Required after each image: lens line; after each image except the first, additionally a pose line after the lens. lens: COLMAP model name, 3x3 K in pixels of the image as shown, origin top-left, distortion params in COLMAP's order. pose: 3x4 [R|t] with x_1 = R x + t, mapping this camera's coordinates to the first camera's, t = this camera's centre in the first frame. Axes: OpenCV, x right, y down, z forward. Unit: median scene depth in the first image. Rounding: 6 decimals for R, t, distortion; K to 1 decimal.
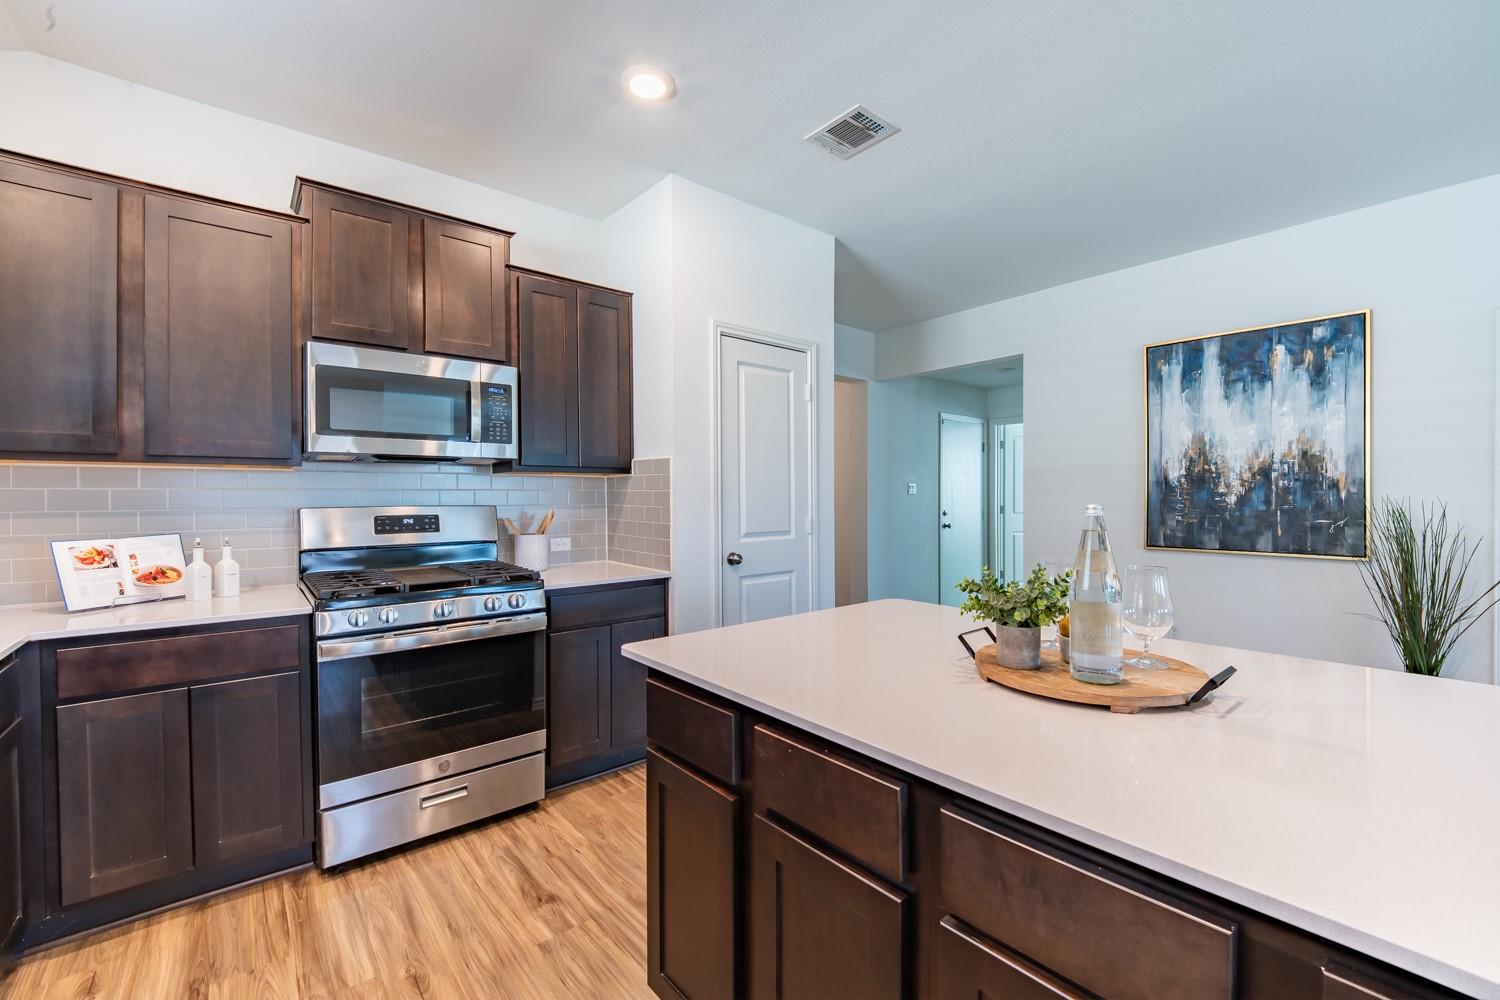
lens RADIAL K [[614.3, 0, 750.4], [0, 614.3, 502.6], [0, 0, 1]] dist [-0.000986, -0.008081]
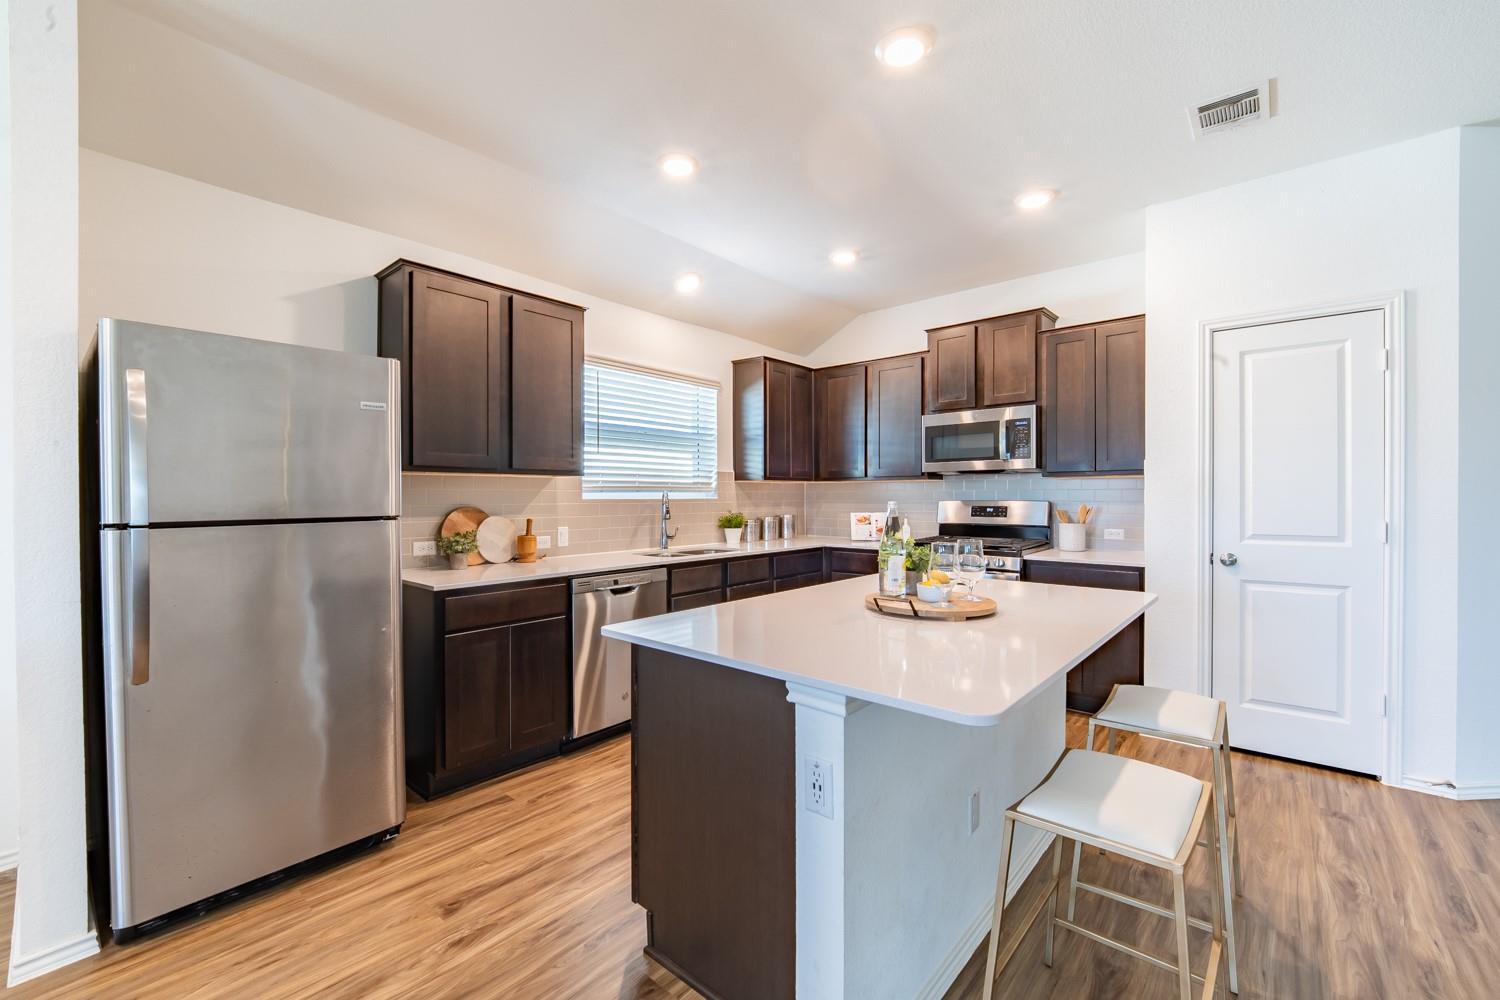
lens RADIAL K [[604.2, 0, 750.0], [0, 604.2, 500.0], [0, 0, 1]] dist [-0.015675, -0.006939]
pose [[0.154545, 0.011223, -0.987922, 1.030984], [-0.006553, 0.999925, 0.010334, -0.008969], [0.987964, 0.004877, 0.154607, 0.149995]]
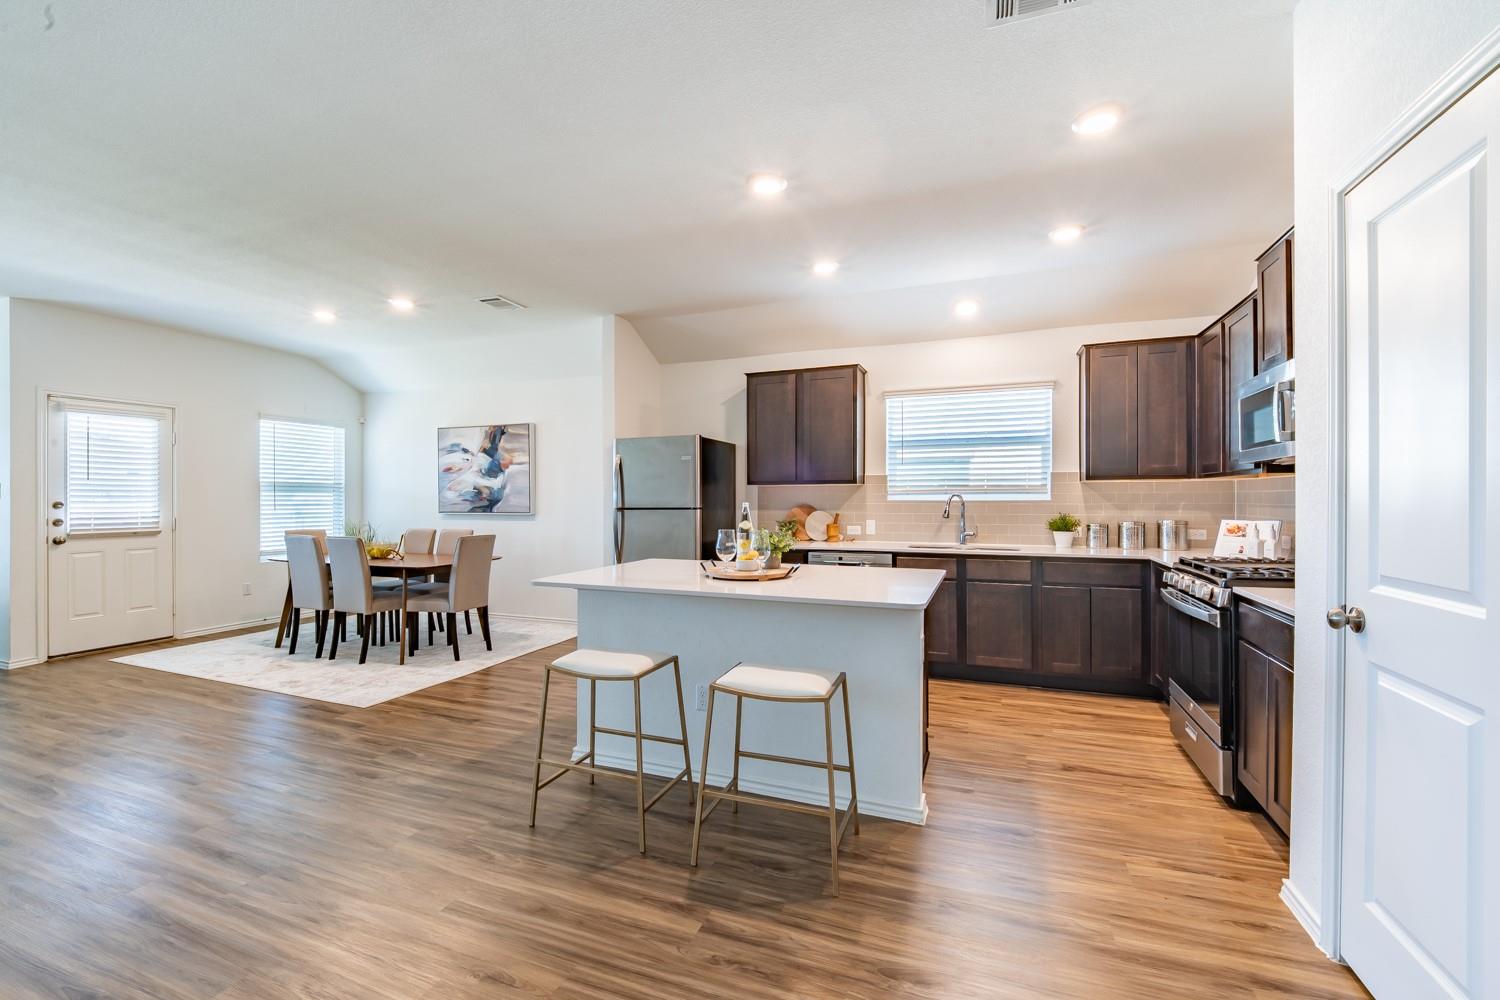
lens RADIAL K [[618.1, 0, 750.0], [0, 618.1, 500.0], [0, 0, 1]] dist [0.010891, -0.014925]
pose [[-0.876780, 0.010312, -0.480781, 0.871312], [0.004591, 0.999904, 0.013074, -0.023009], [0.480870, 0.009256, -0.876743, 1.593609]]
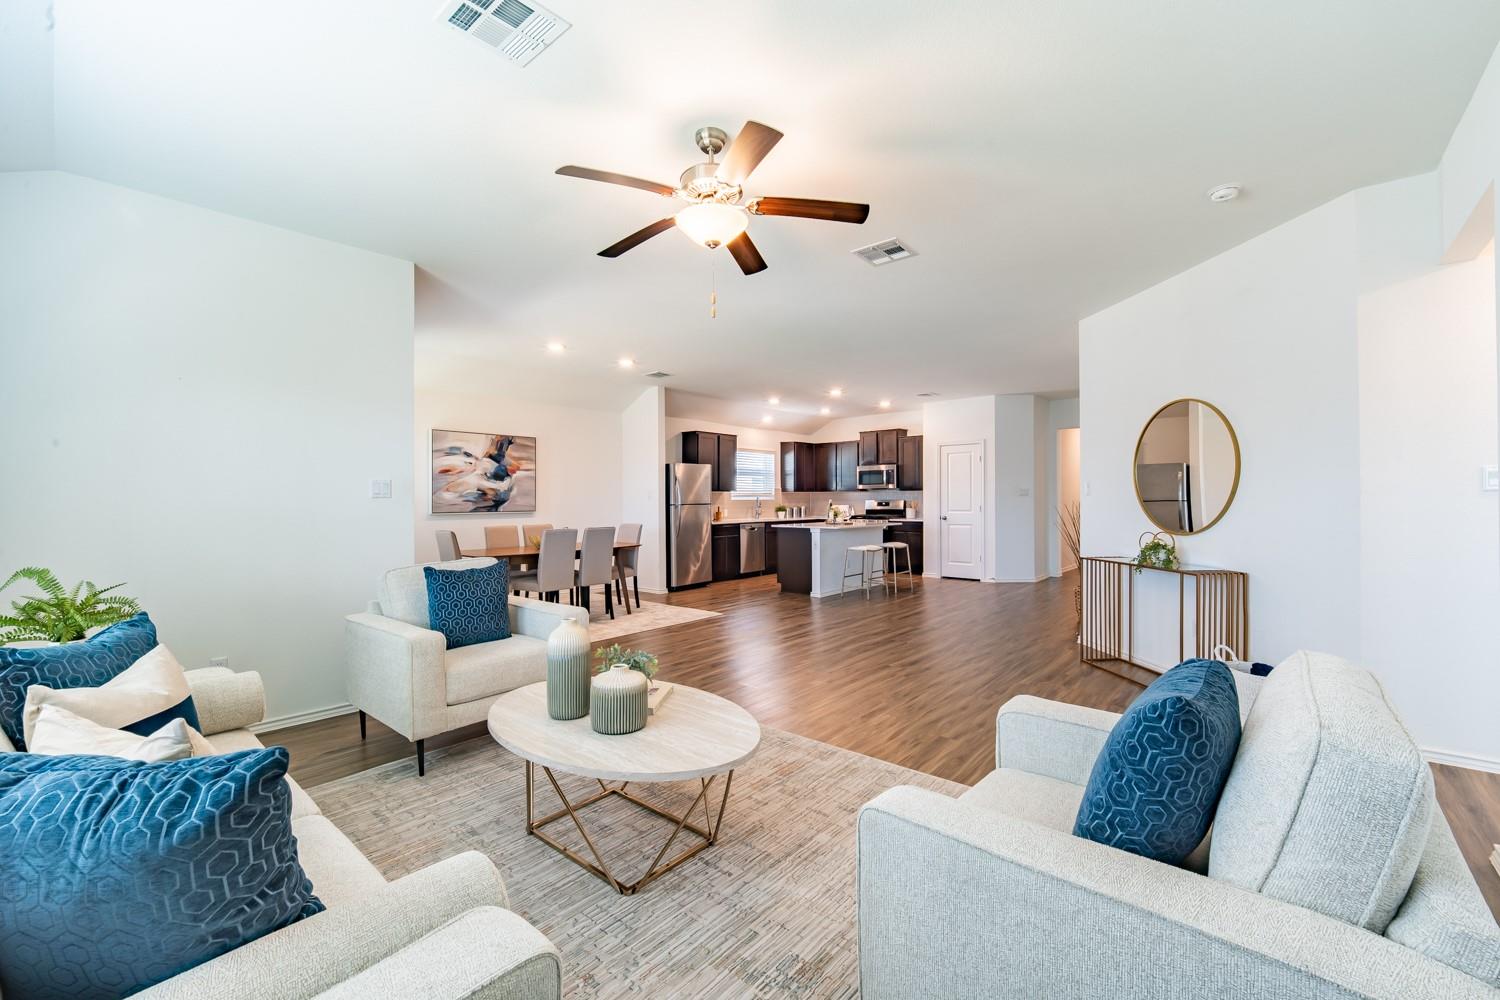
lens RADIAL K [[614.3, 0, 750.4], [0, 614.3, 502.6], [0, 0, 1]] dist [-0.000986, -0.008081]
pose [[0.154344, 0.011554, -0.987950, 3.785035], [-0.003816, 0.999931, 0.011098, -0.021096], [0.988010, 0.002057, 0.154377, -0.577799]]
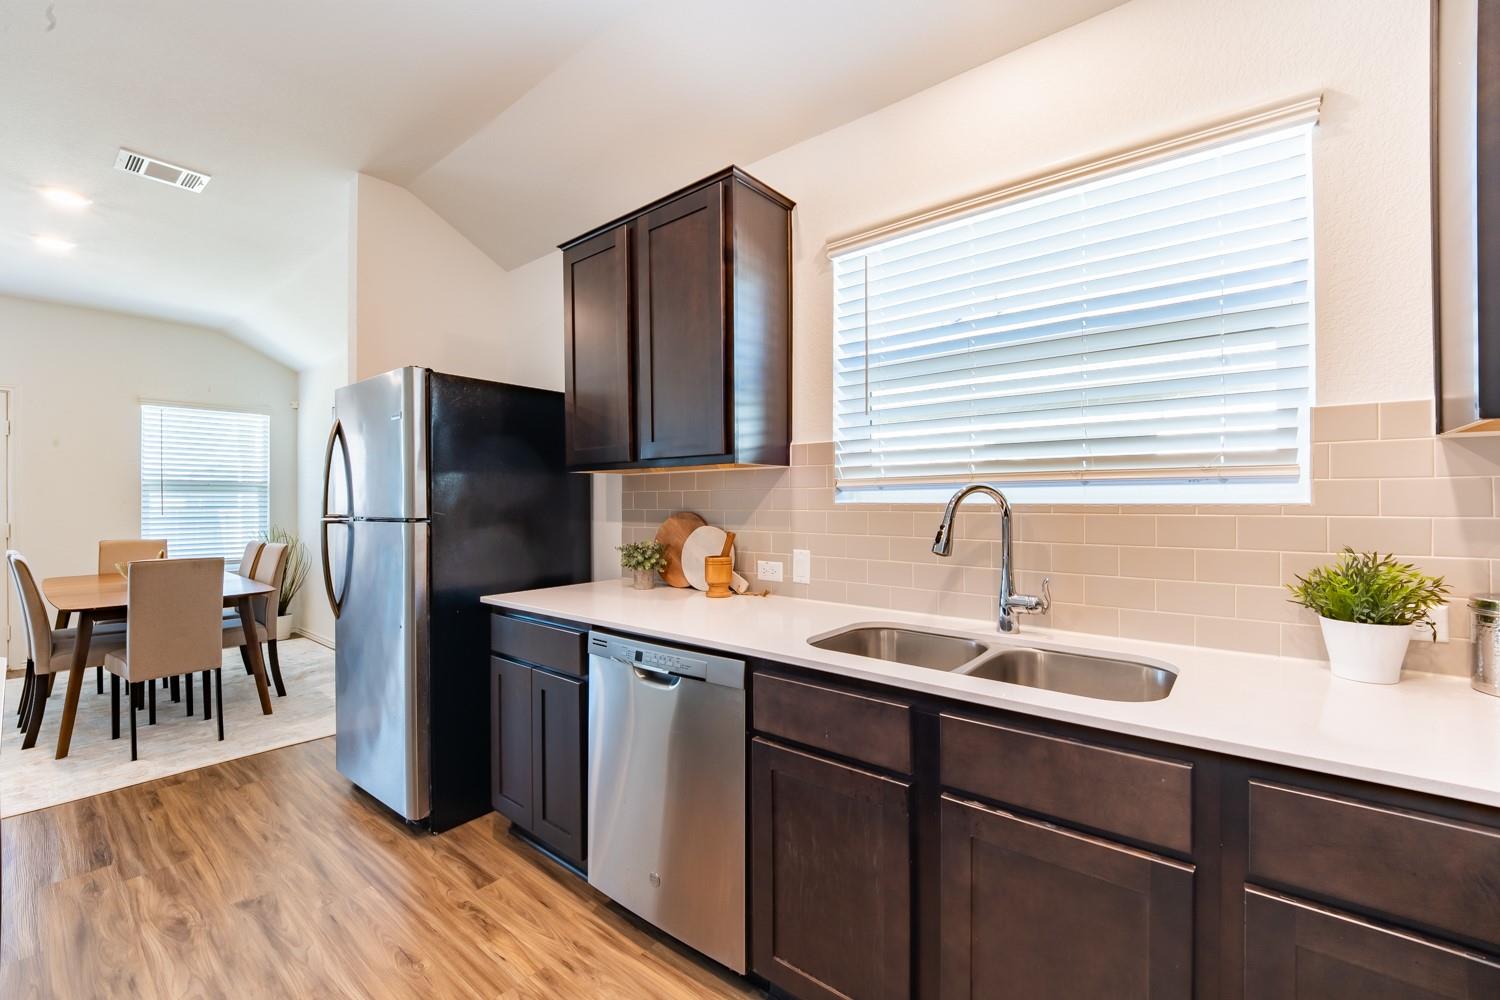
lens RADIAL K [[614.3, 0, 750.4], [0, 614.3, 502.6], [0, 0, 1]] dist [-0.000986, -0.008081]
pose [[-0.982632, 0.010476, -0.185272, -0.286793], [0.008339, 0.999889, 0.012309, -0.004616], [0.185380, 0.010550, -0.982610, 0.793972]]
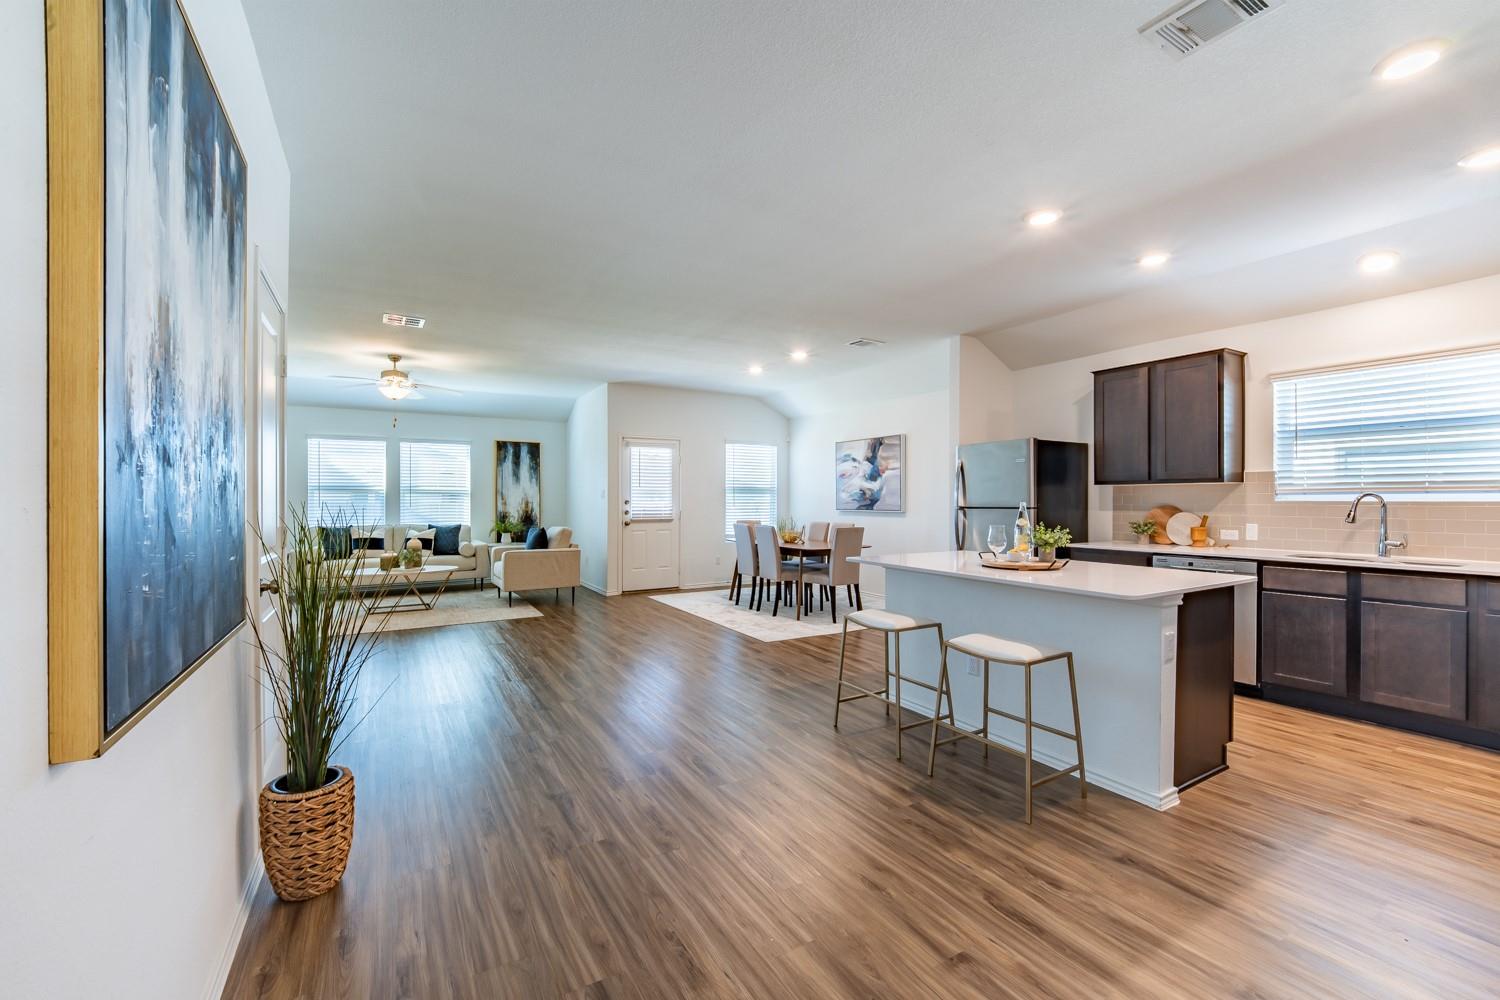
lens RADIAL K [[614.3, 0, 750.4], [0, 614.3, 502.6], [0, 0, 1]] dist [-0.000986, -0.008081]
pose [[-0.985912, 0.007007, 0.167119, 0.652650], [0.009163, 0.999884, 0.012129, -0.023033], [-0.167015, 0.013489, -0.985862, 1.989150]]
